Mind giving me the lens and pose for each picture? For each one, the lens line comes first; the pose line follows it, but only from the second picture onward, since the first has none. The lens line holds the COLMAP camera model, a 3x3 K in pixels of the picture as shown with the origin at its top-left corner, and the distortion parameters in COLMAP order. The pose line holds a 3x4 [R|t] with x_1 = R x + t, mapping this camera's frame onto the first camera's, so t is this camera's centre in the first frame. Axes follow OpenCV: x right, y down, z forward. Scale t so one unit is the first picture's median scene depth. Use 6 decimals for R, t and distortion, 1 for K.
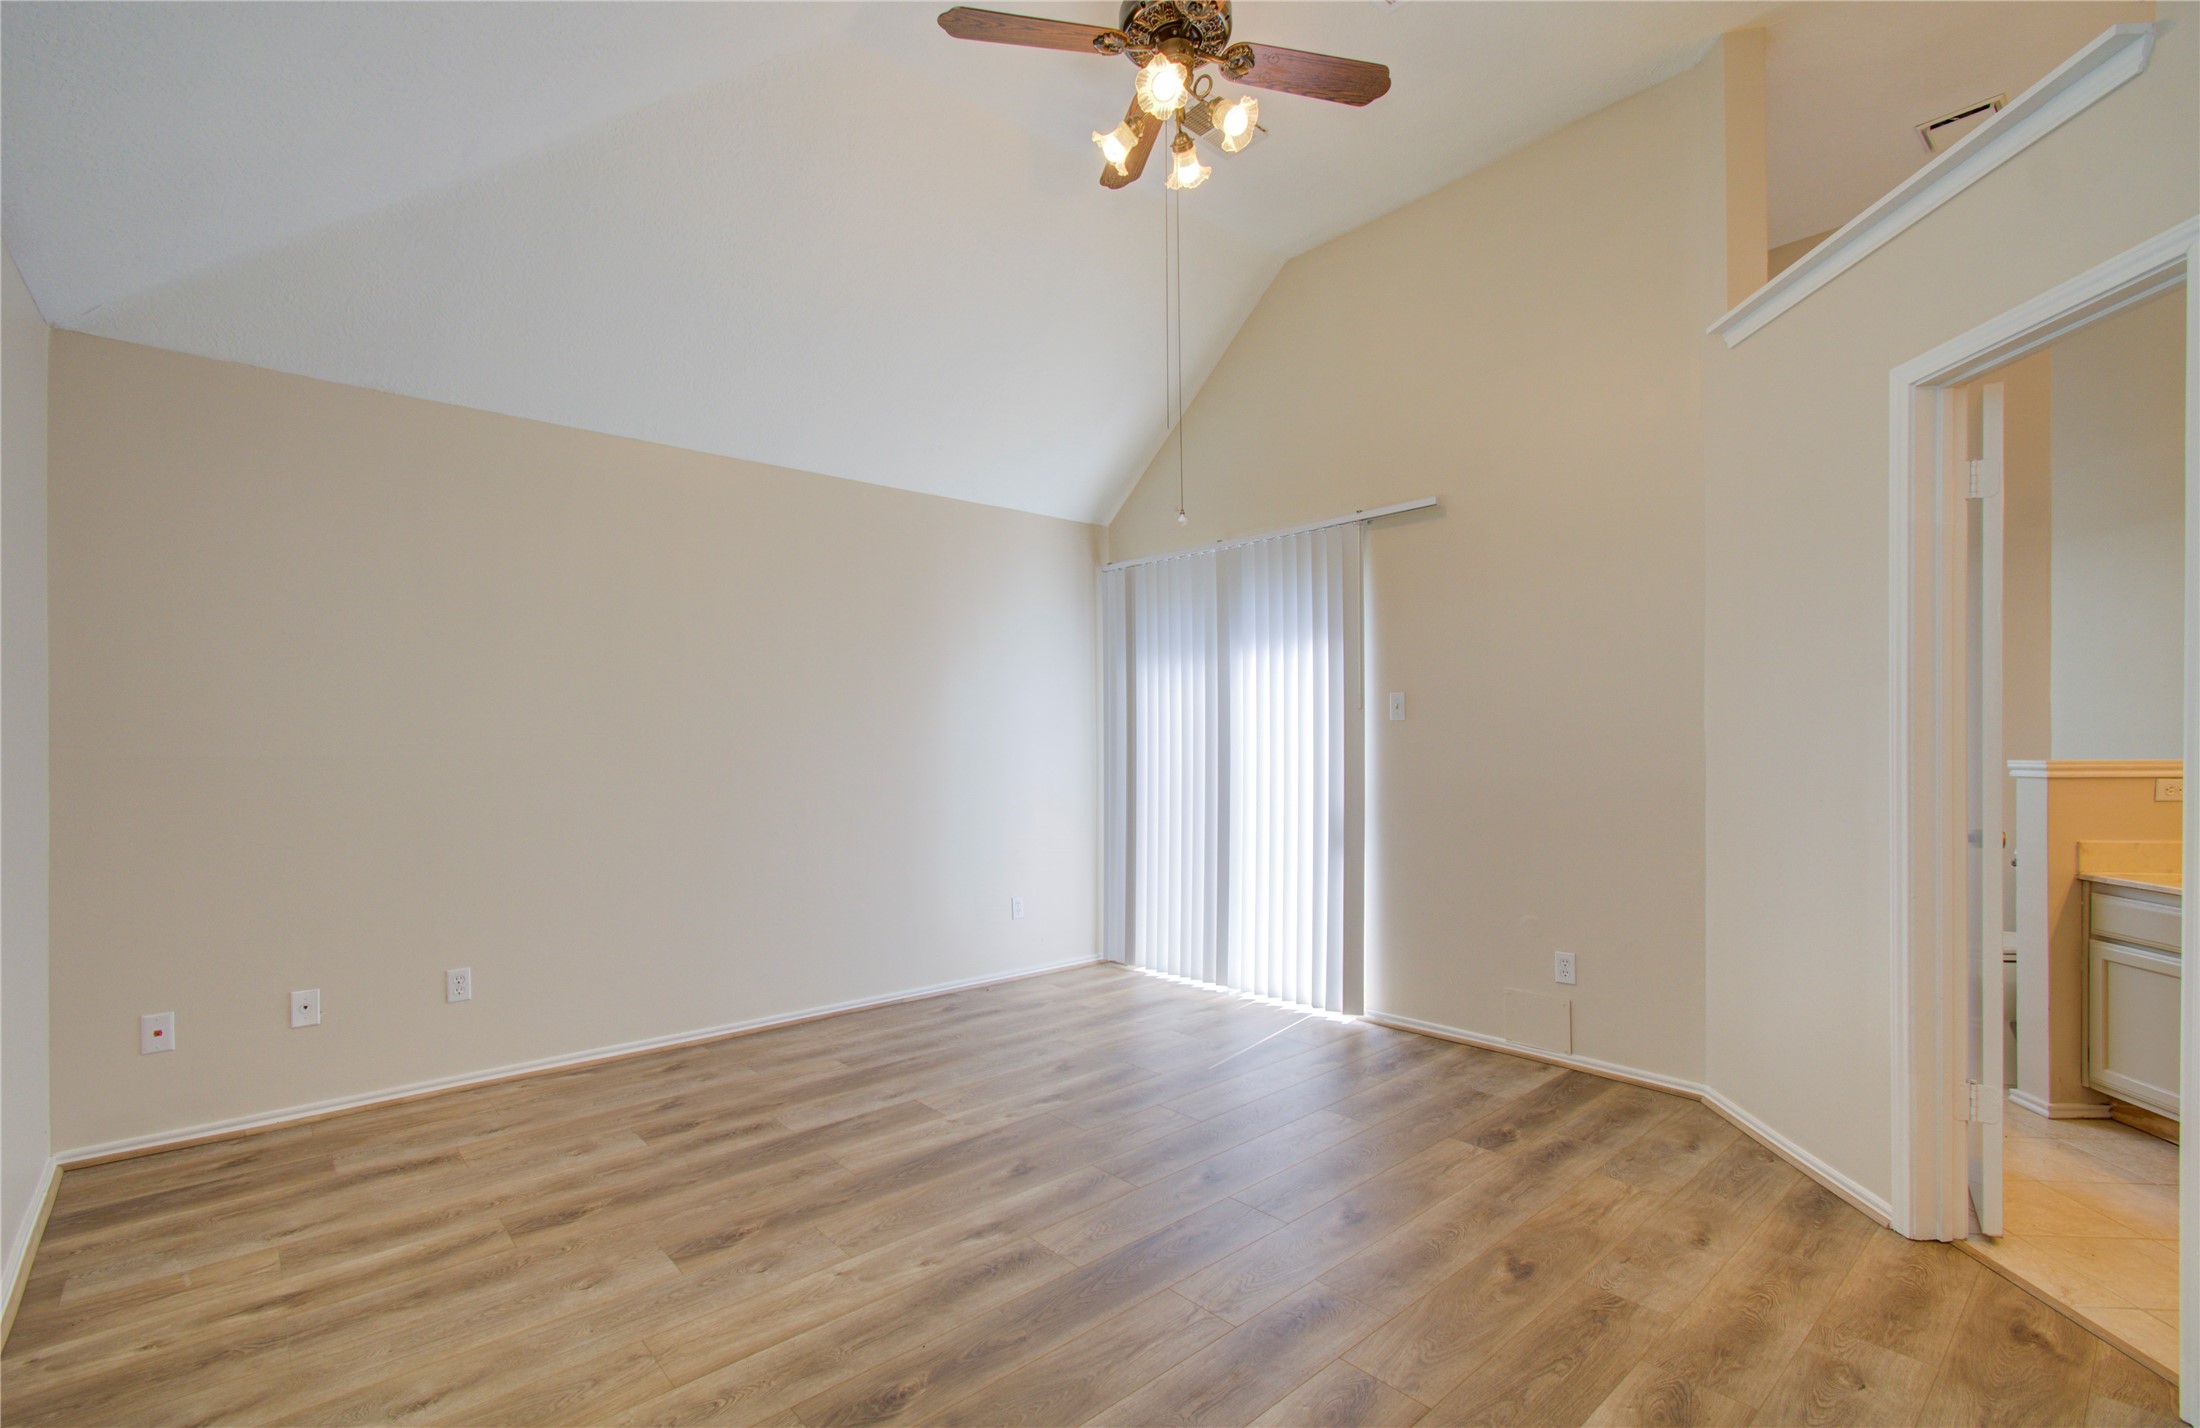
lens RADIAL K [[980.1, 0, 1100.0], [0, 980.1, 714.0], [0, 0, 1]] dist [0.001105, 0.000394]
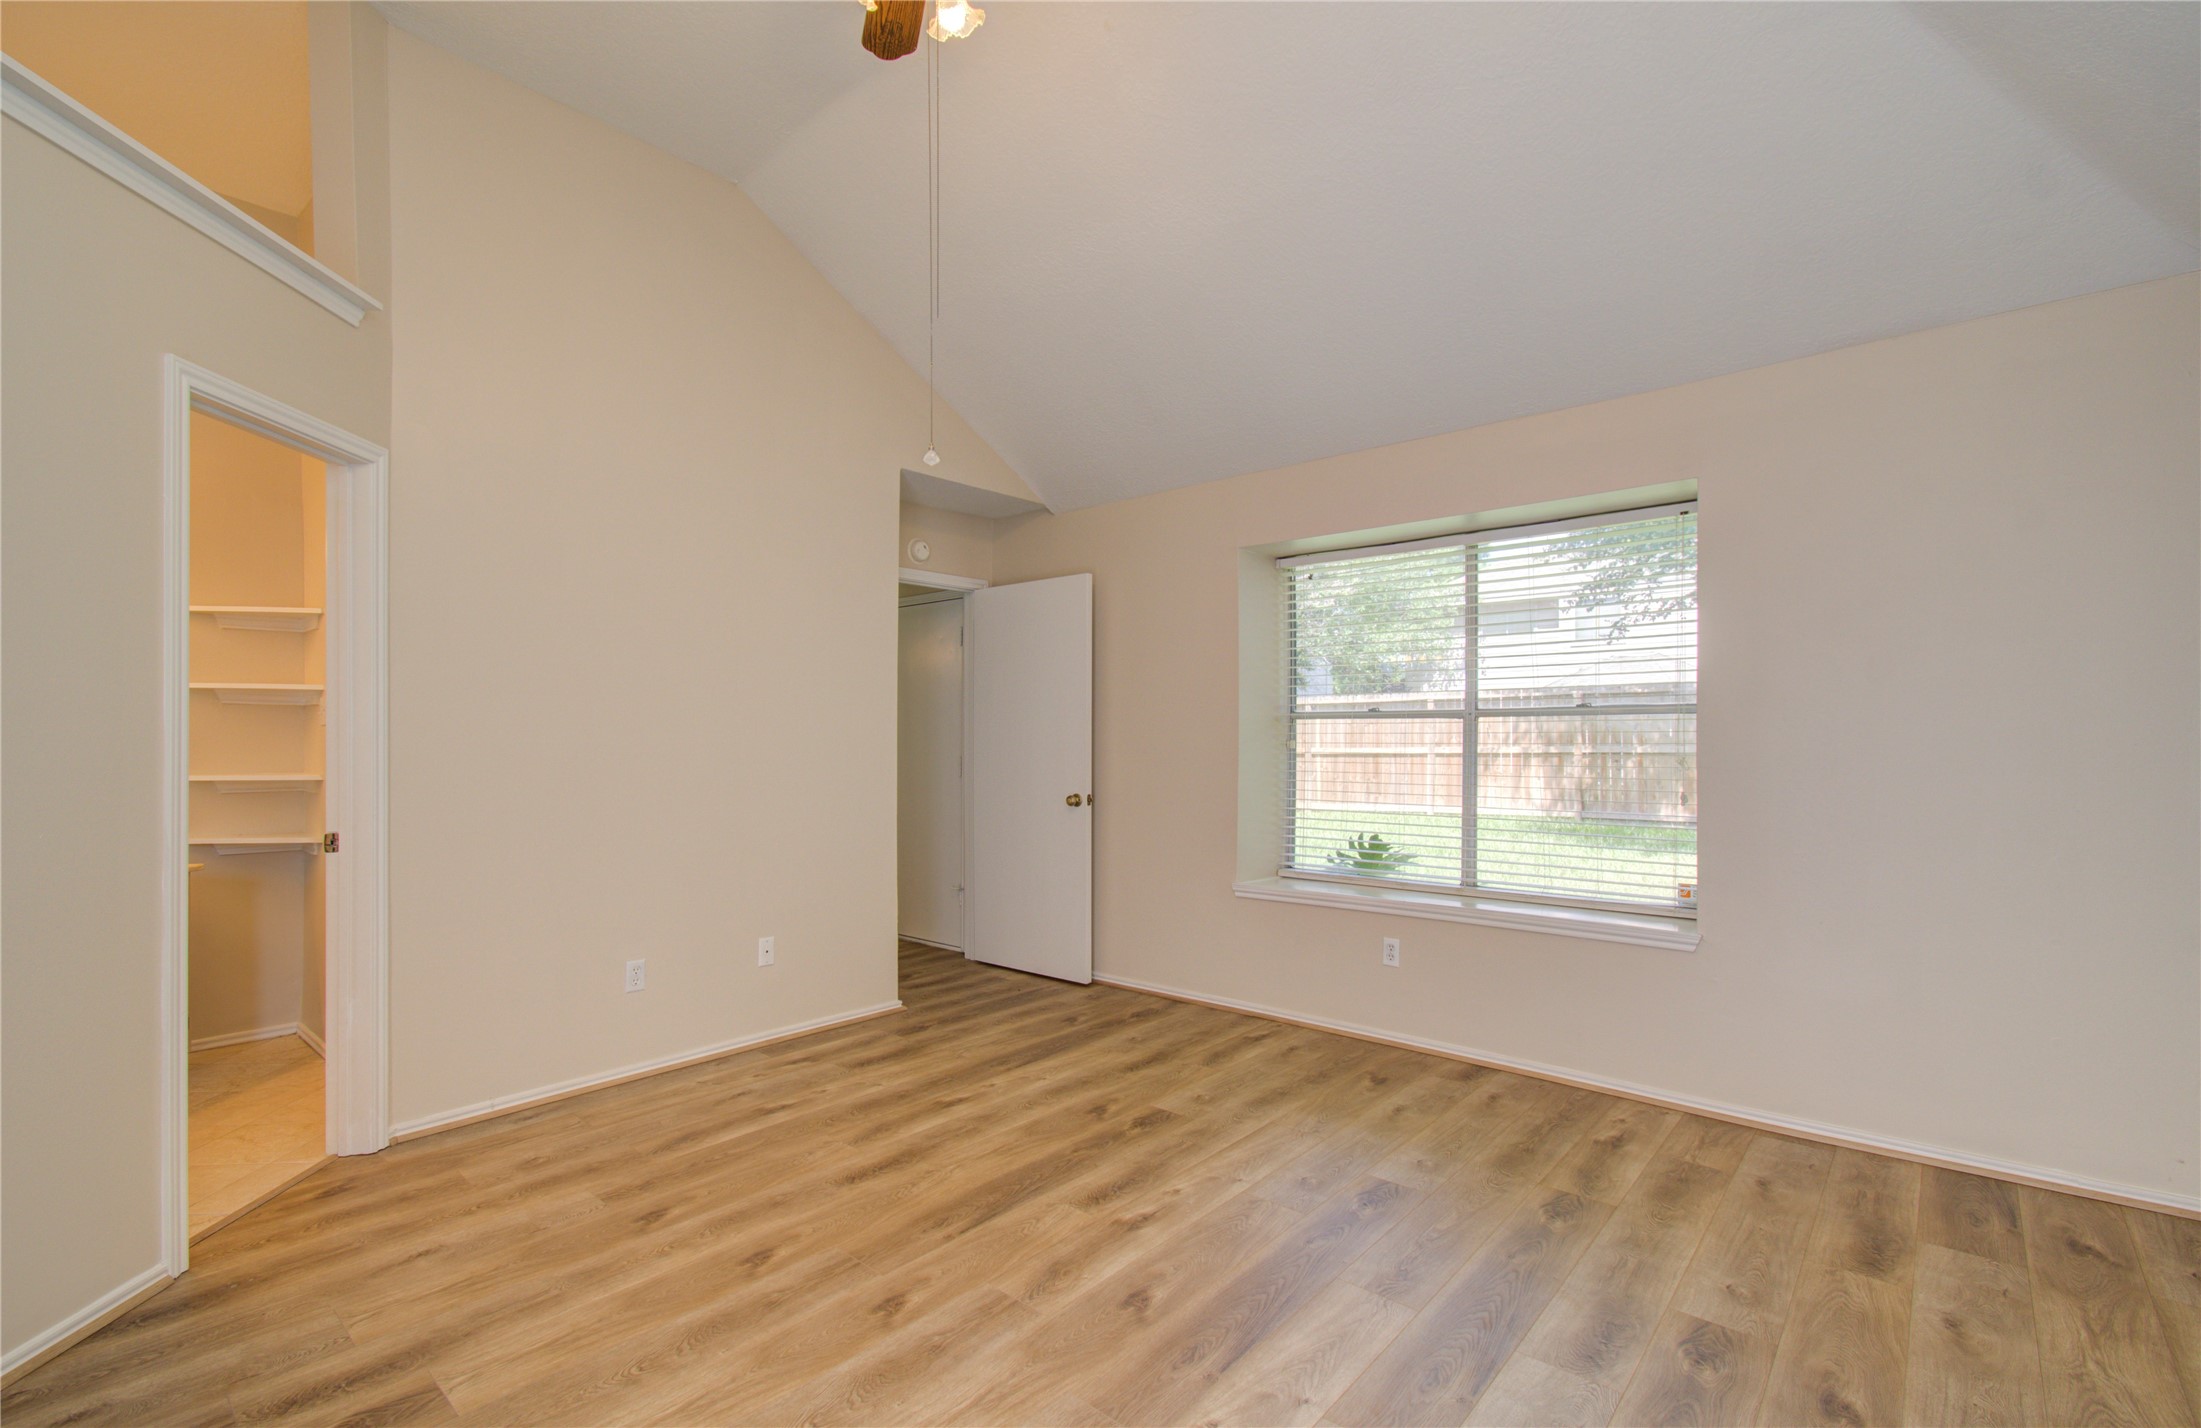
lens RADIAL K [[980.6, 0, 1100.5], [0, 980.6, 714.0], [0, 0, 1]] dist [0.001105, 0.000394]
pose [[-0.992909, 0.004924, -0.118776, 0.045628], [0.011273, 0.998540, -0.052836, 0.051169], [0.118342, -0.053800, -0.991514, 2.090873]]
